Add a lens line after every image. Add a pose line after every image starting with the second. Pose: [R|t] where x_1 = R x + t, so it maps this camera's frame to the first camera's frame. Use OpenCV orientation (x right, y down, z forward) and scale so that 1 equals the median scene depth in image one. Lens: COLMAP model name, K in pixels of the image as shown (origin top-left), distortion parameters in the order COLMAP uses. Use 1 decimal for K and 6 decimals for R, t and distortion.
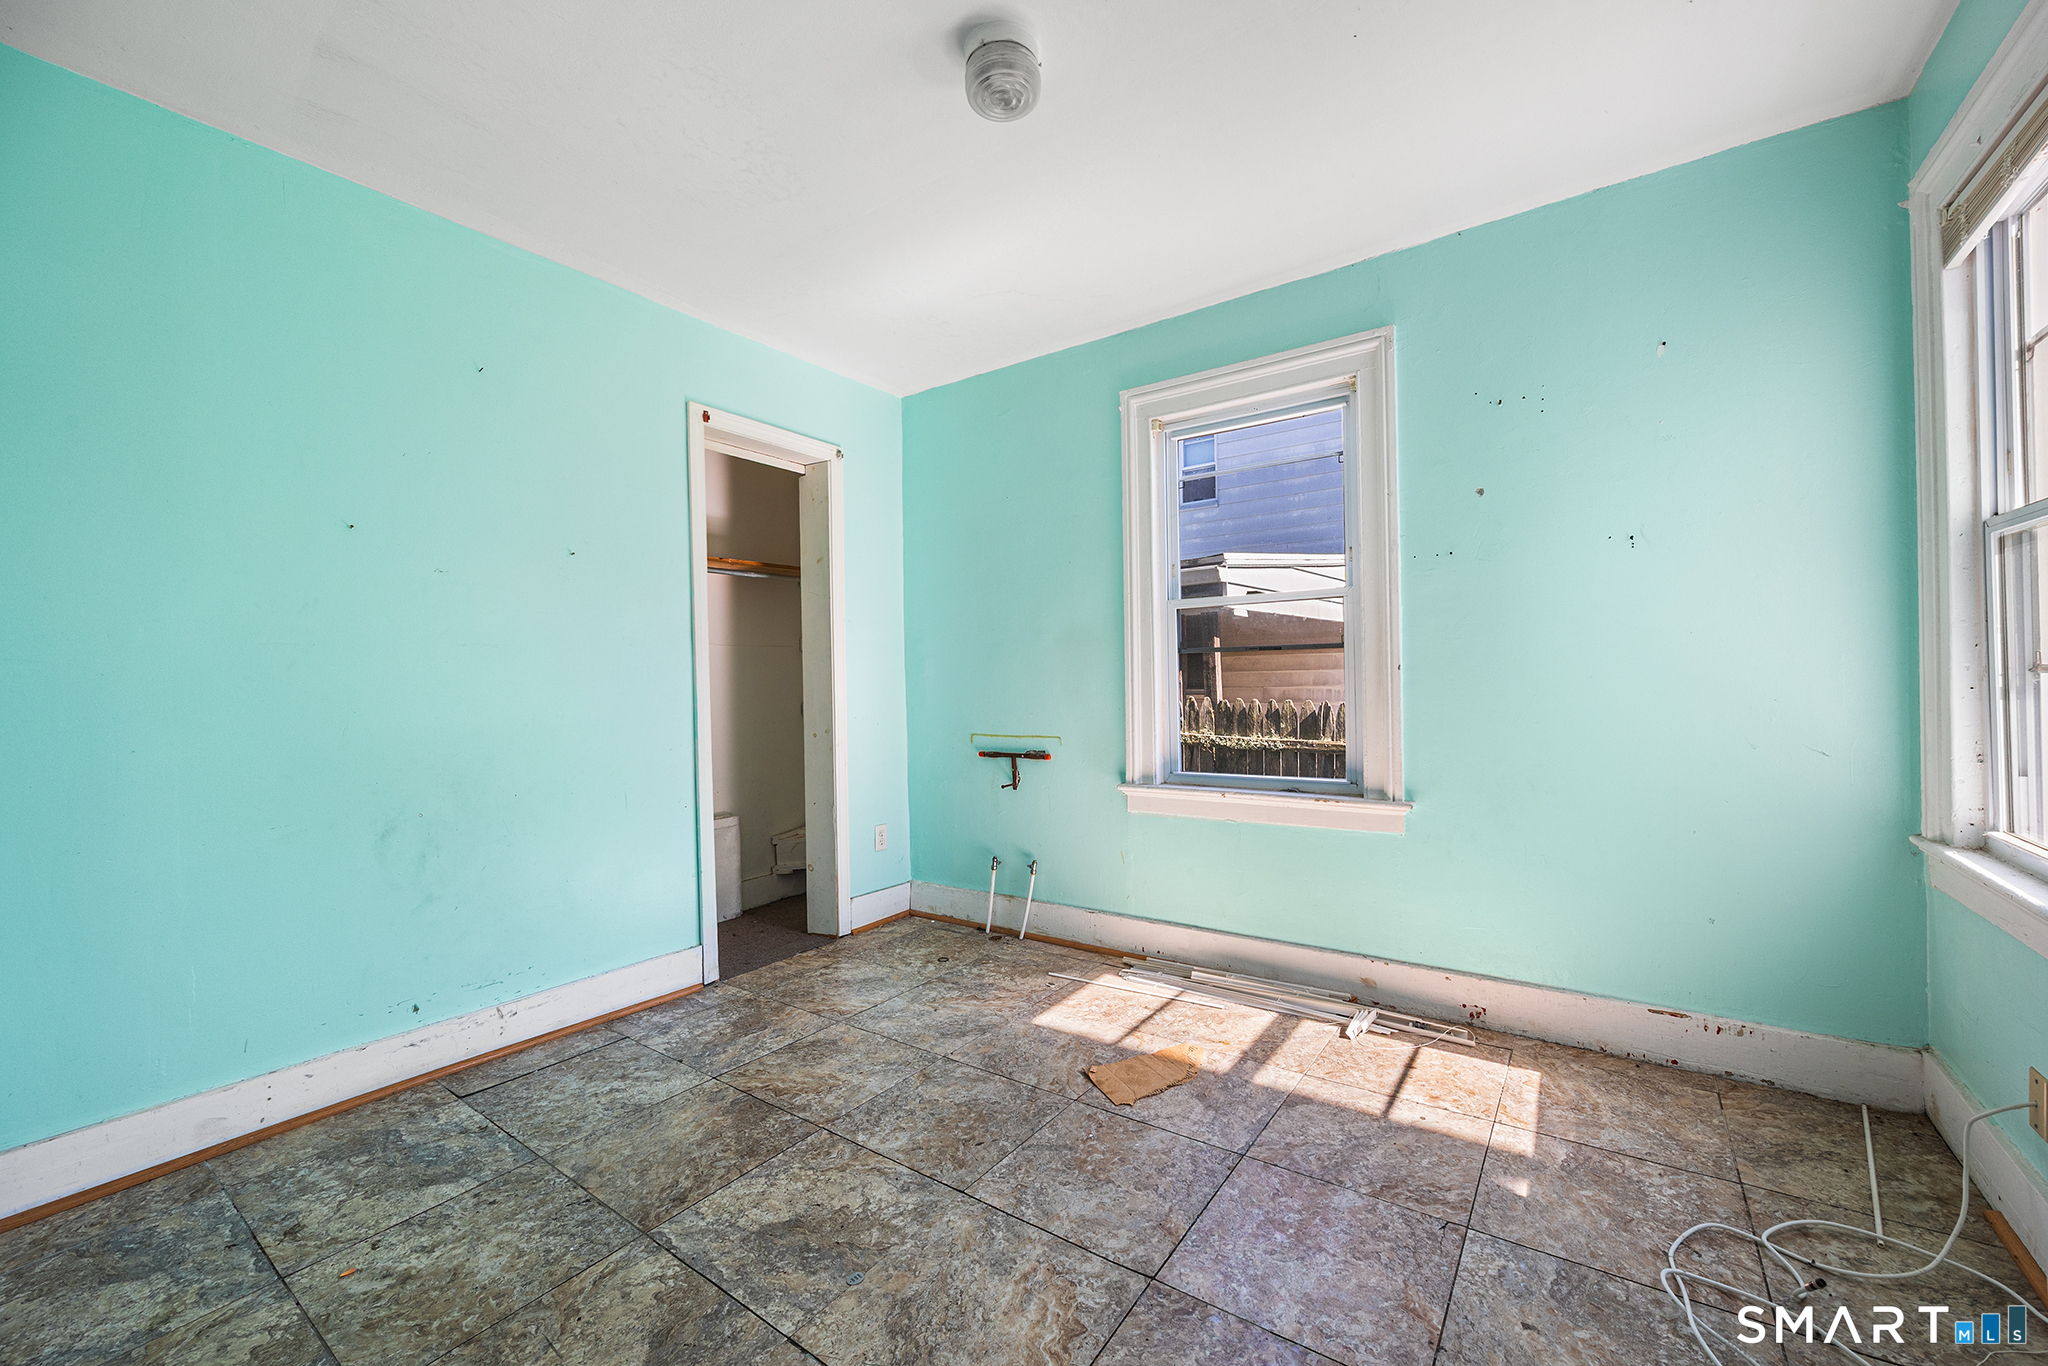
lens RADIAL K [[804.7, 0, 1032.5], [0, 804.7, 679.4], [0, 0, 1]] dist [0.001570, -0.000025]
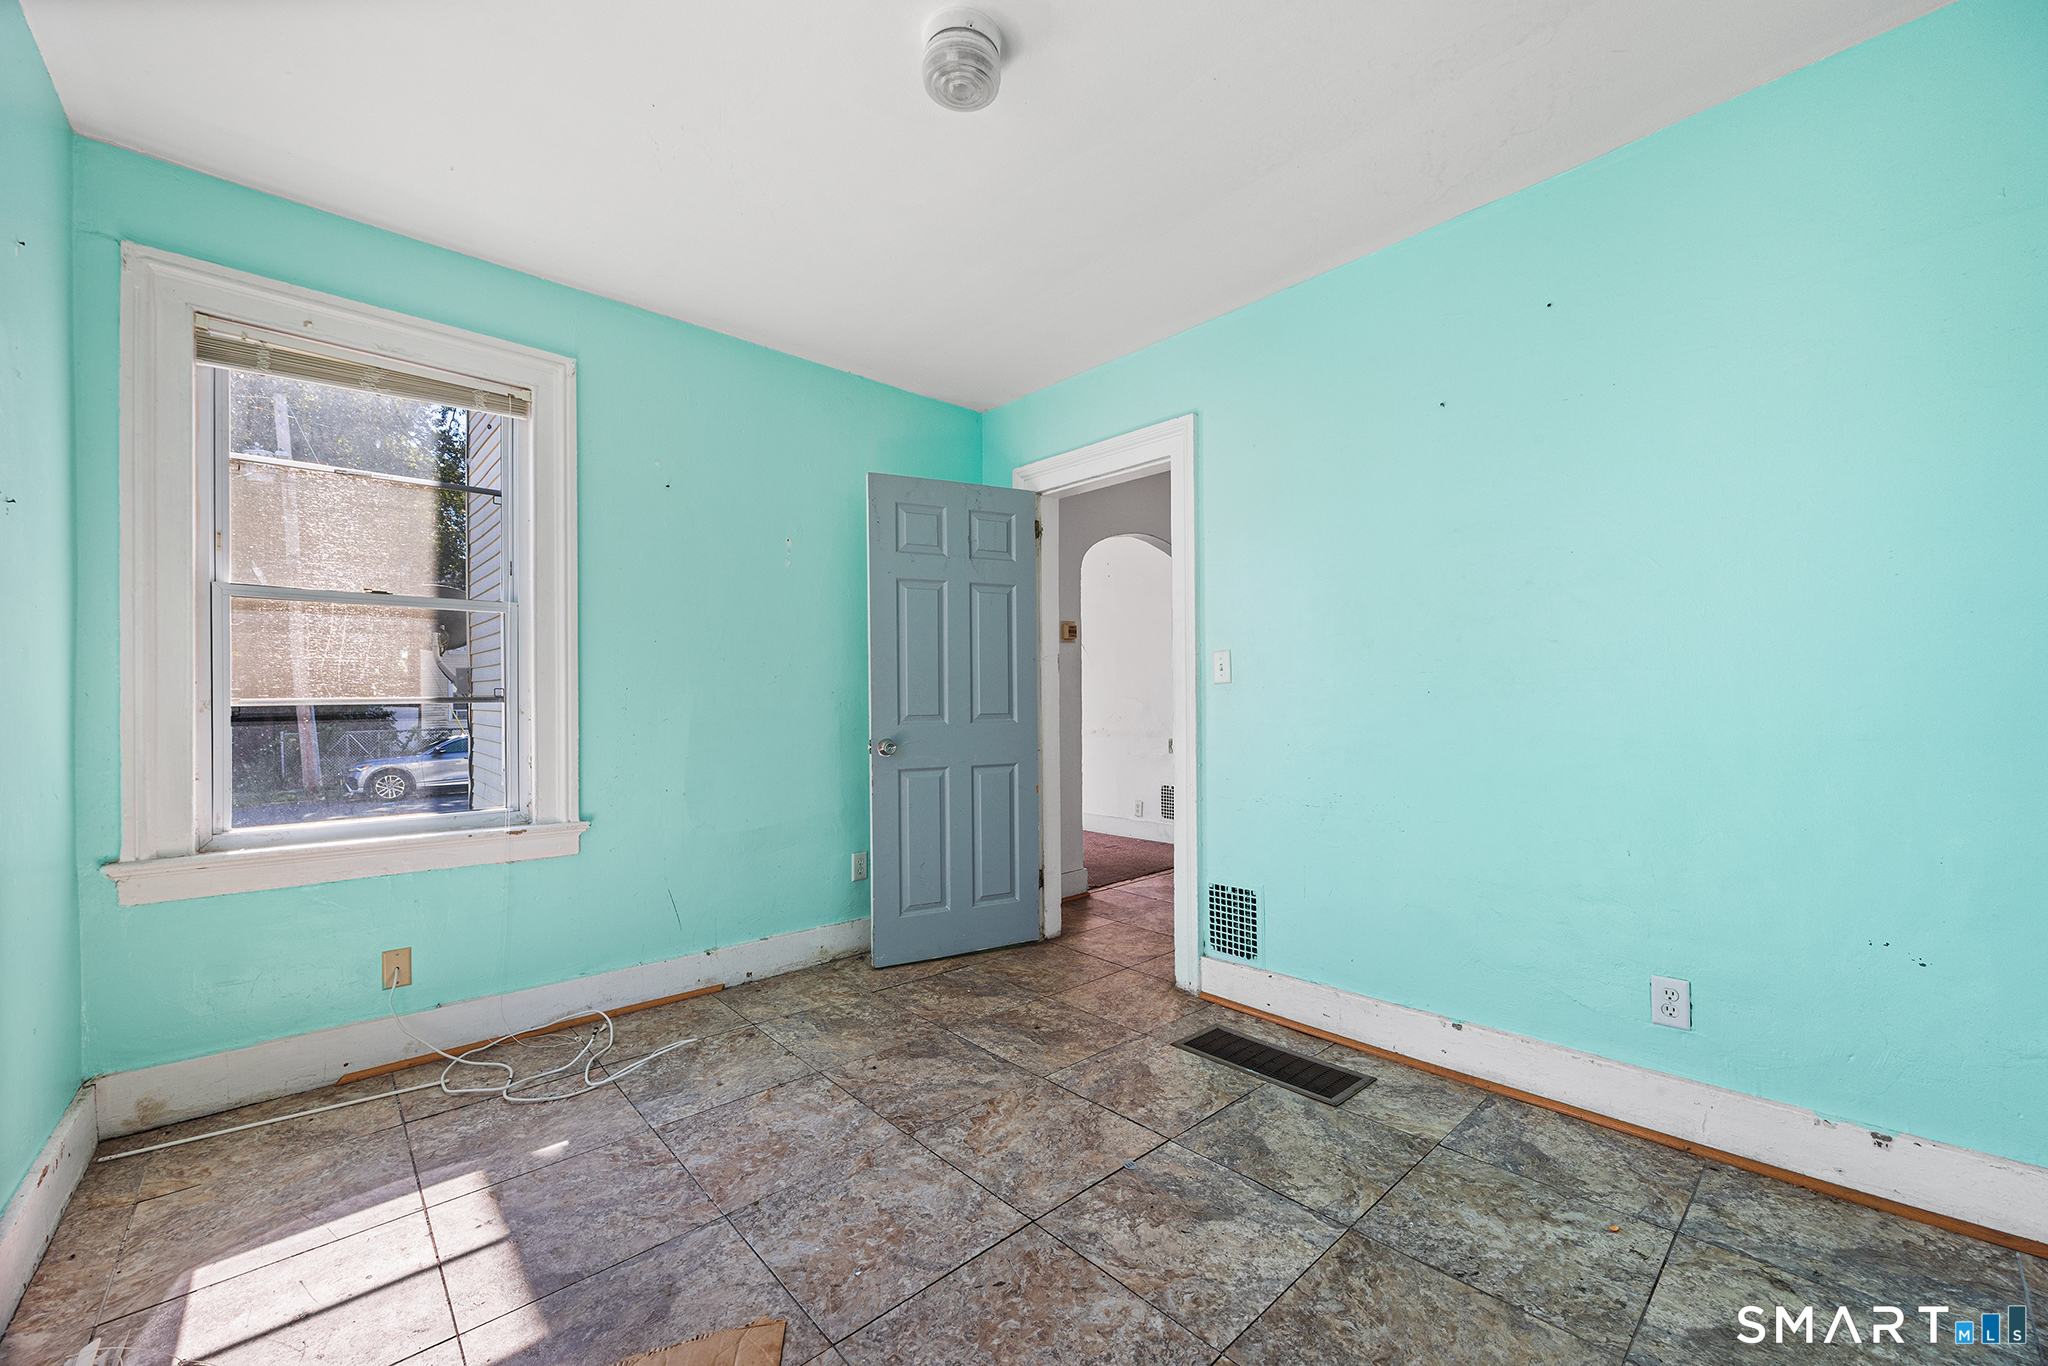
lens RADIAL K [[804.7, 0, 1024.6], [0, 804.7, 693.1], [0, 0, 1]] dist [0.001570, -0.000025]
pose [[-0.975759, 0.030581, 0.216701, -0.316308], [0.028457, 0.999512, -0.012915, 0.023653], [-0.216990, -0.006436, -0.976153, 2.022144]]
